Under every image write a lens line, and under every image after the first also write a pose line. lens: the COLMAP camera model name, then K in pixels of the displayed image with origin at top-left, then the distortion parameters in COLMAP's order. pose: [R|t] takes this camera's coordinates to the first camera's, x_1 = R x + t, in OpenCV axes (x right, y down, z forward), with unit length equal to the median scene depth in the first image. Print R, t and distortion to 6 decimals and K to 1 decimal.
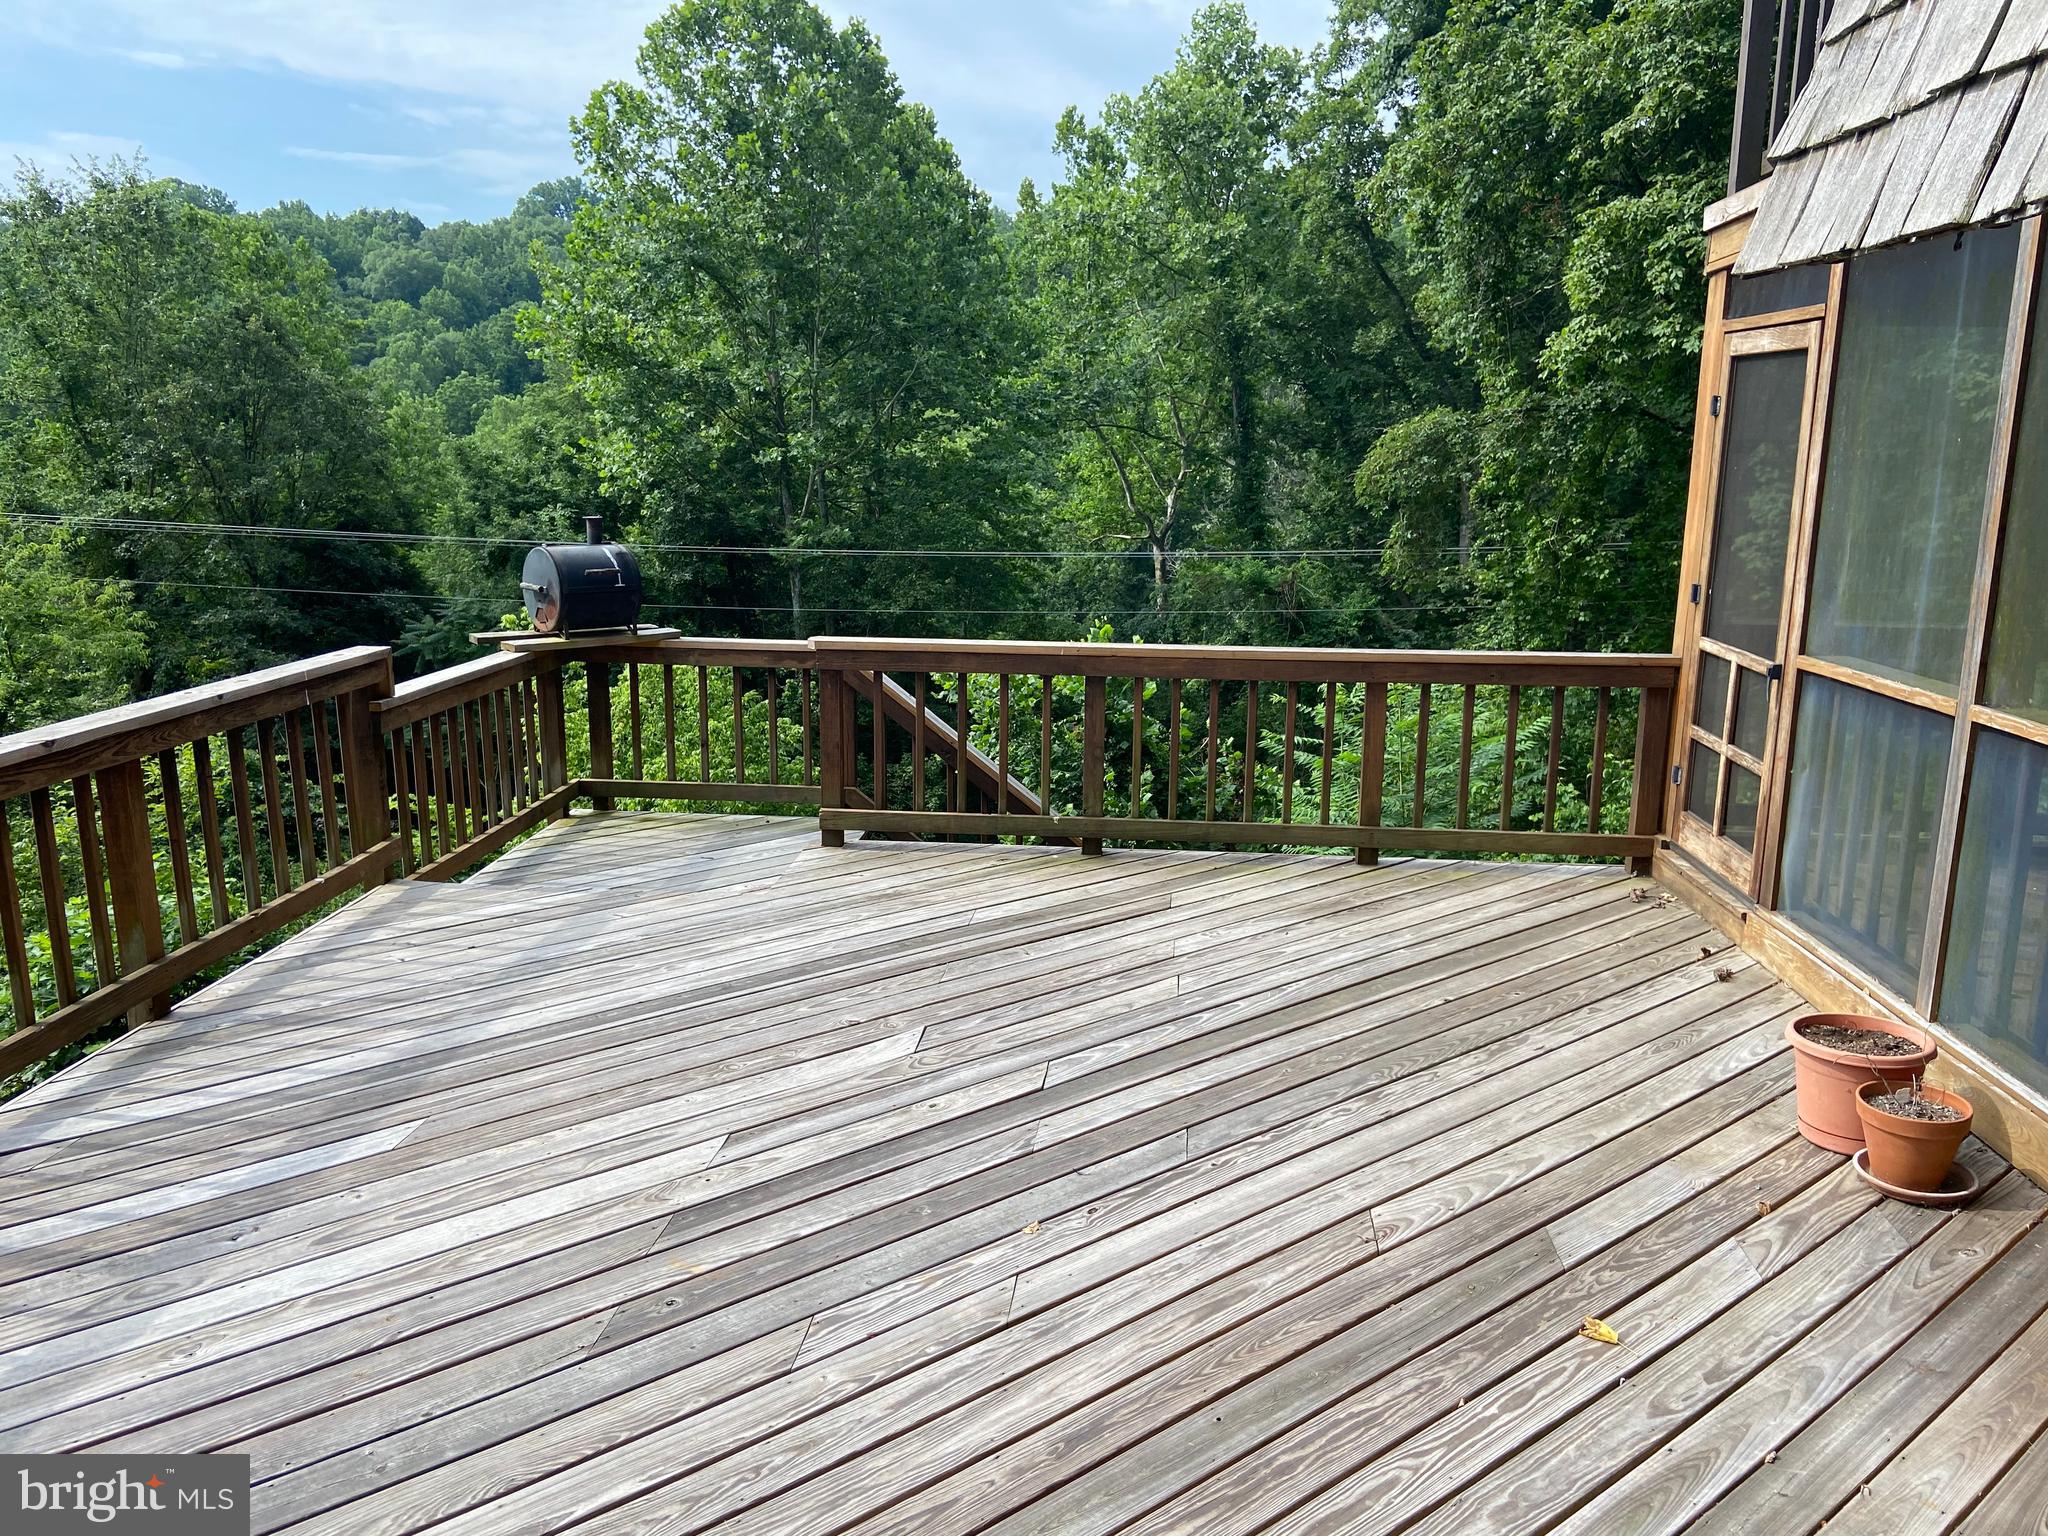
lens RADIAL K [[1535.0, 0, 1014.8], [0, 1535.0, 748.7], [0, 0, 1]] dist [0.120018, -0.161468]
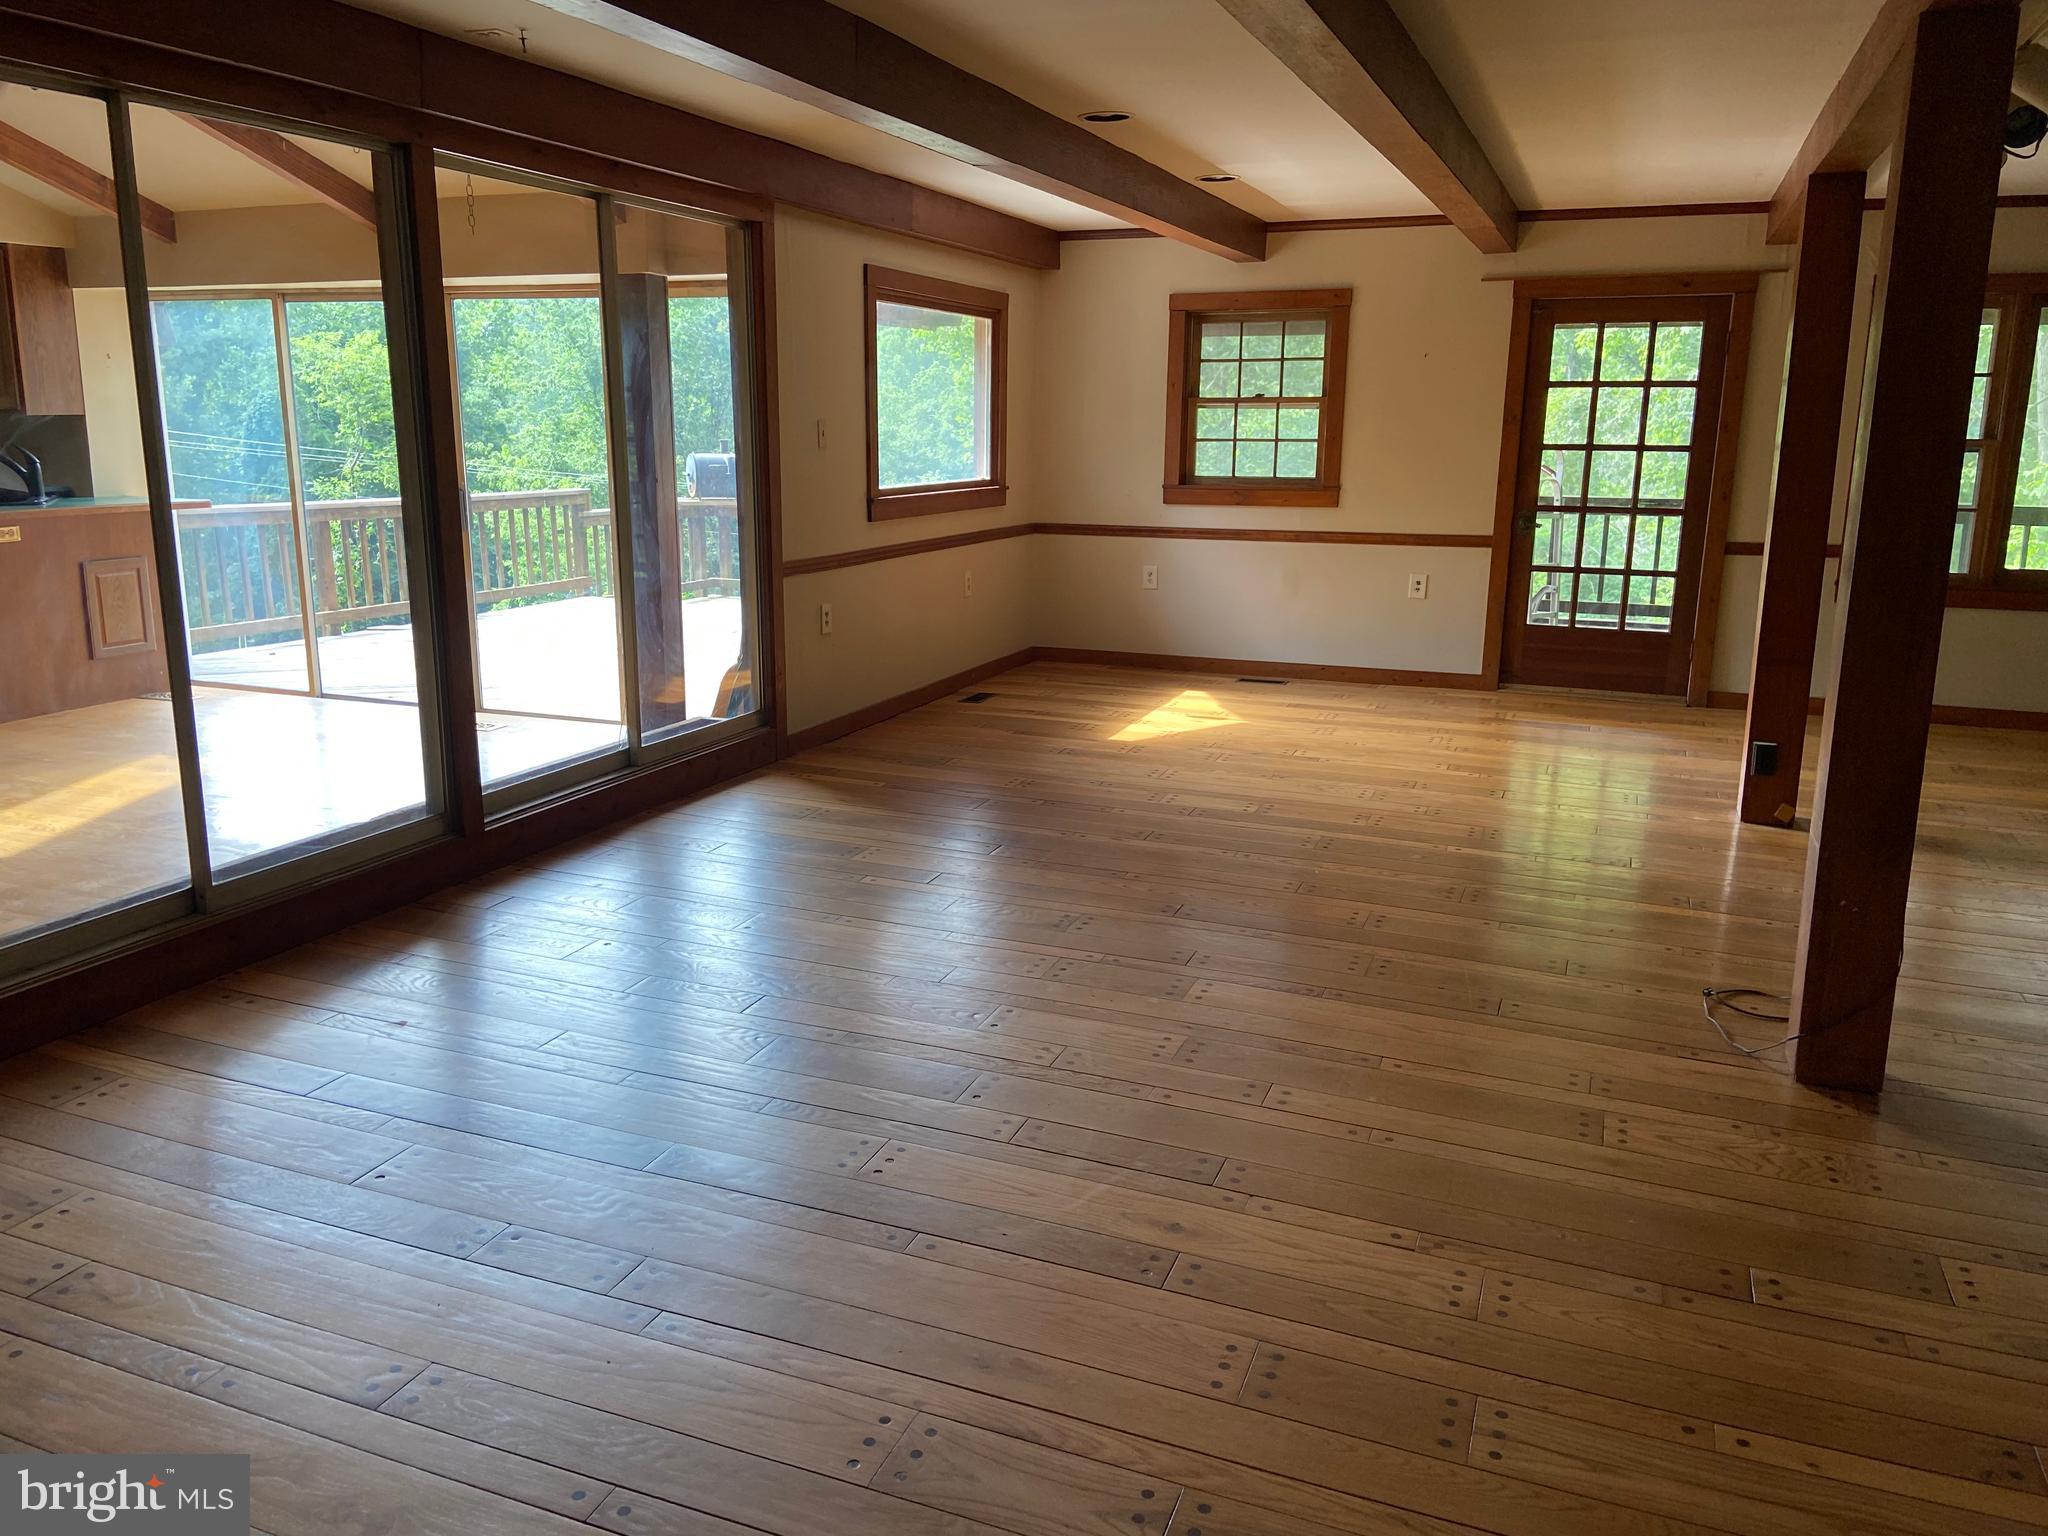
lens RADIAL K [[1535.0, 0, 1014.8], [0, 1535.0, 748.7], [0, 0, 1]] dist [0.120018, -0.161468]
pose [[0.956015, 0.060253, -0.287062, 0.123707], [-0.057177, 0.998181, 0.019096, 0.033671], [0.287691, -0.001842, 0.957722, -0.142859]]
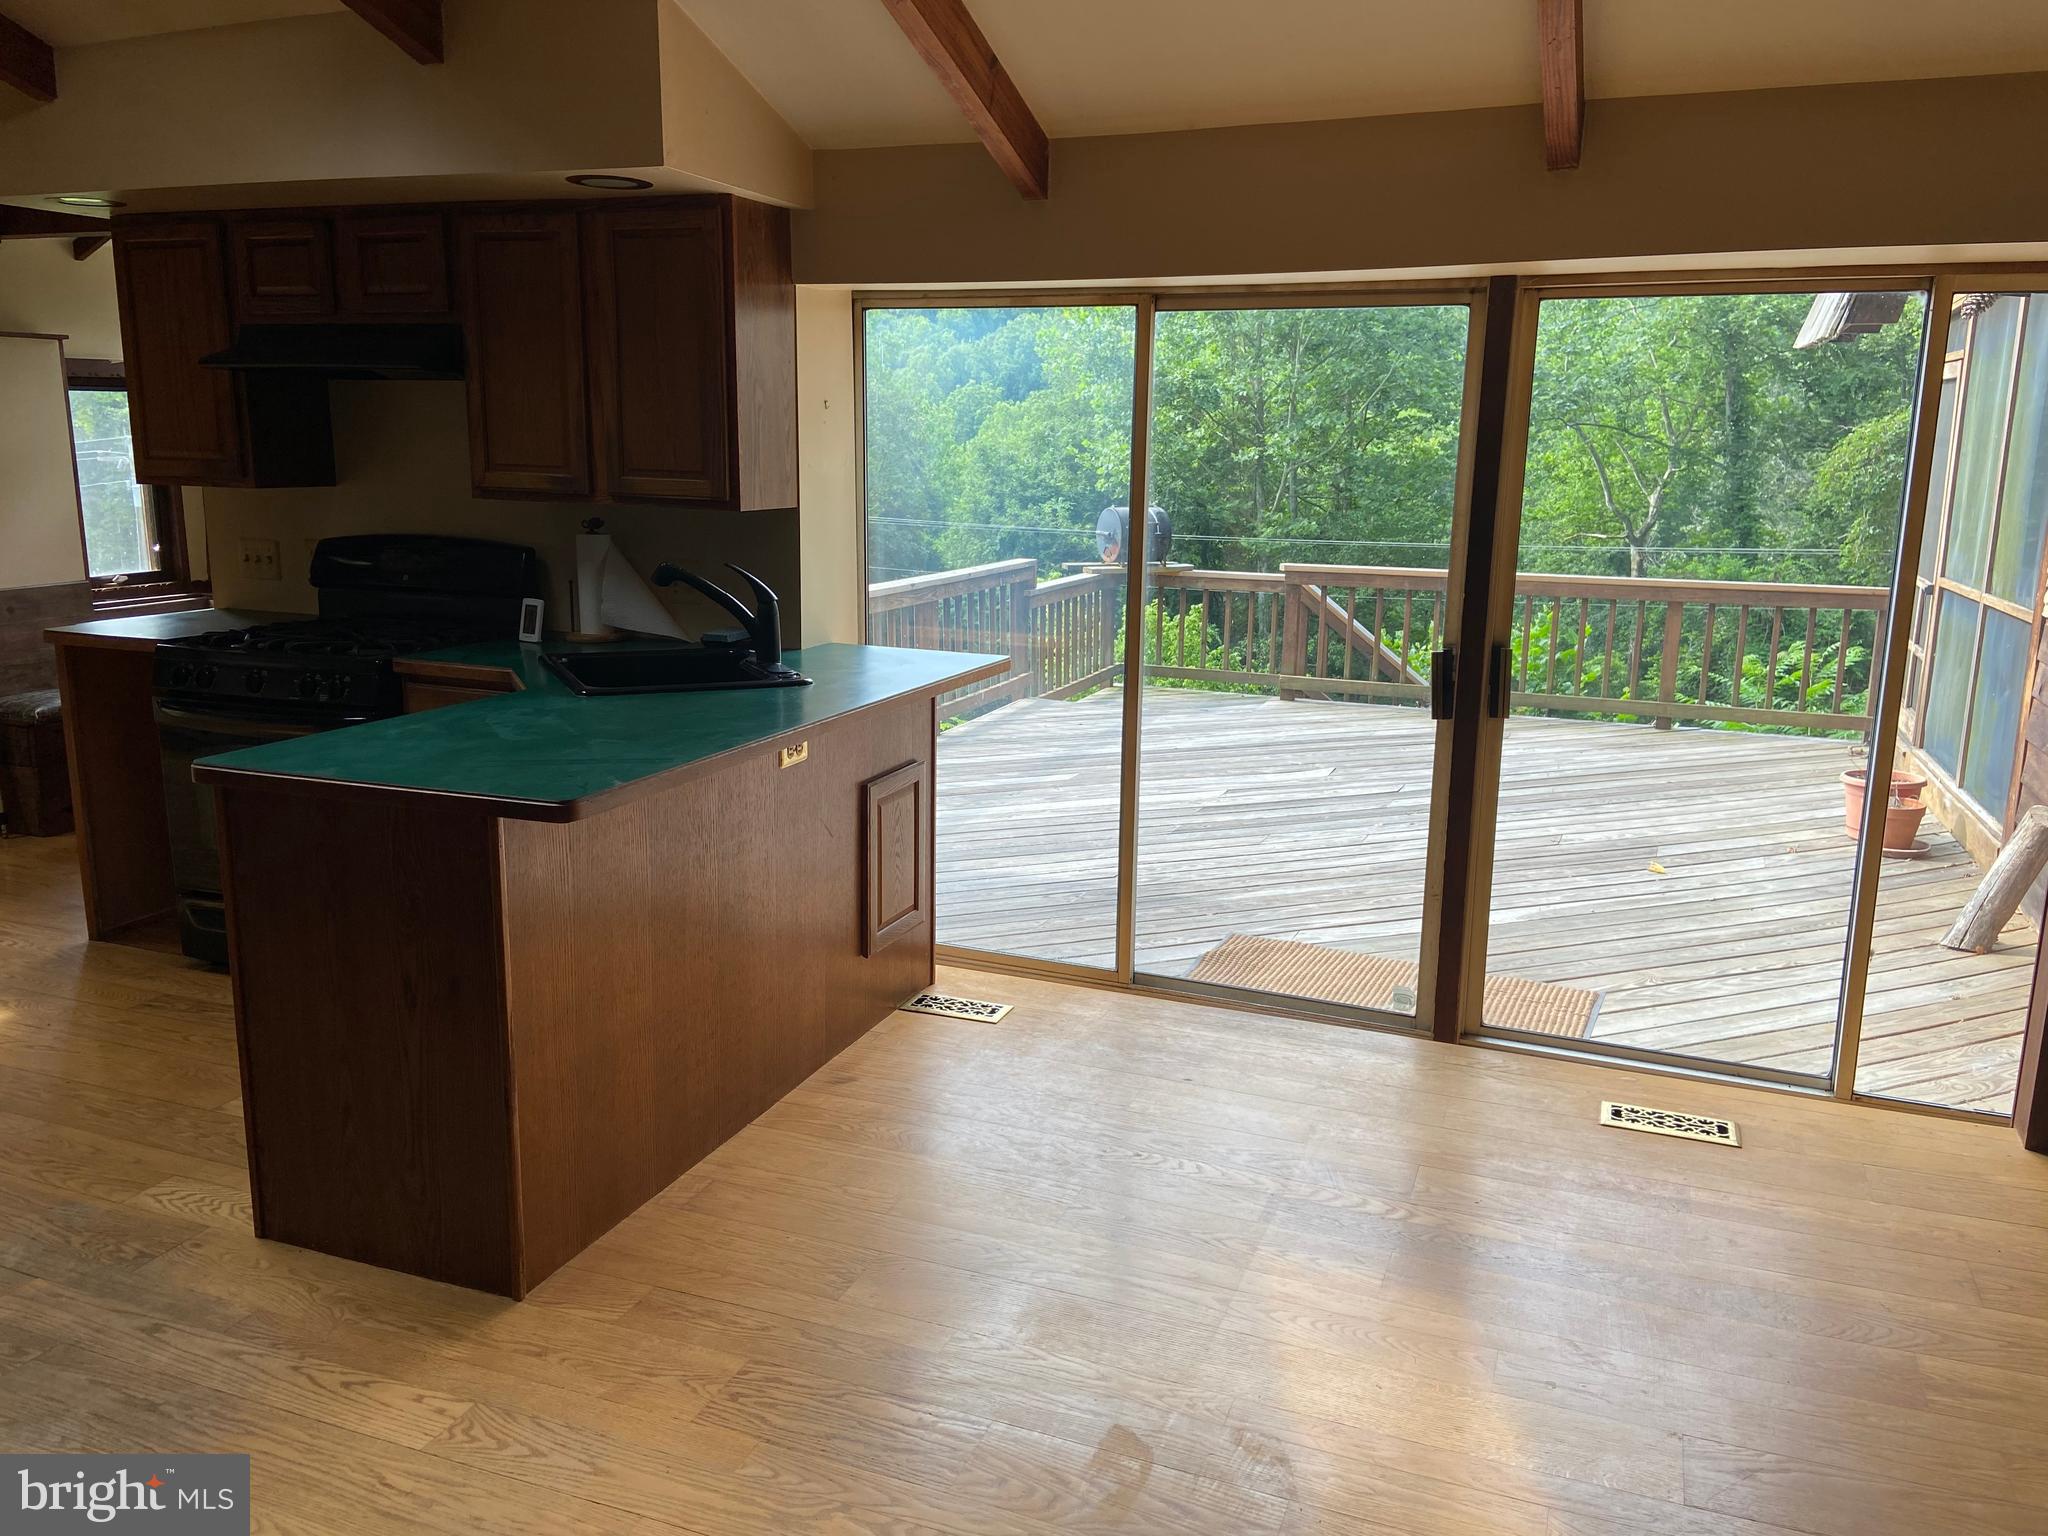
lens RADIAL K [[1535.0, 0, 1014.8], [0, 1535.0, 748.7], [0, 0, 1]] dist [0.120018, -0.161468]
pose [[0.955762, 0.061735, -0.287591, 0.011035], [-0.061982, 0.998043, 0.008257, 0.018784], [0.287538, 0.009934, 0.957718, -0.090514]]
